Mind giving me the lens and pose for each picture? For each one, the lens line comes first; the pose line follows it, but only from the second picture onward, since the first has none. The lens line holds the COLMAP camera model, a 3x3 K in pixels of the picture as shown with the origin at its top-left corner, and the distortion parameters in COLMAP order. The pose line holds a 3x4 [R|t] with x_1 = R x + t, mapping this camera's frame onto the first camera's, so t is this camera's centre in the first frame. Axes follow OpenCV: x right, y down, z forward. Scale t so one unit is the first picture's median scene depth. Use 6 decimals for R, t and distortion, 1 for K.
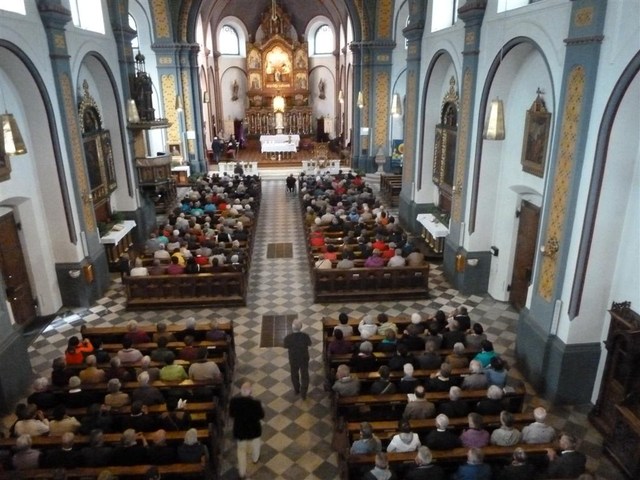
lens RADIAL K [[472.7, 0, 318.8], [0, 472.7, 238.9], [0, 0, 1]] dist [-0.027456, -0.000384]
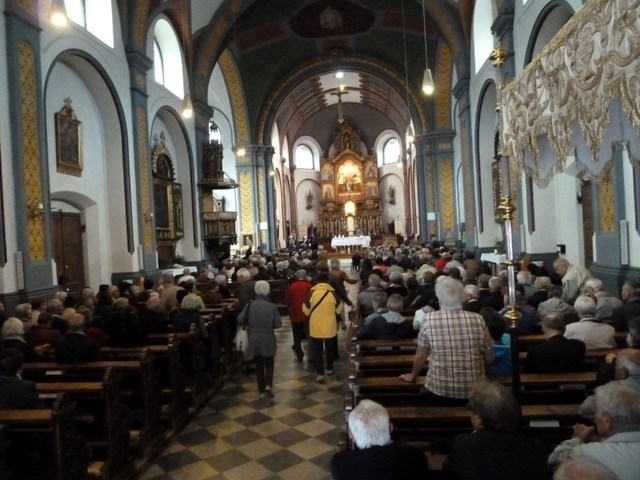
lens RADIAL K [[473.1, 0, 319.9], [0, 473.1, 239.9], [0, 0, 1]] dist [-0.033046, 0.000068]
pose [[0.984789, -0.039173, -0.169283, 0.031329], [-0.013832, 0.953489, -0.301110, 0.124548], [0.173205, 0.298871, 0.938443, 0.032763]]
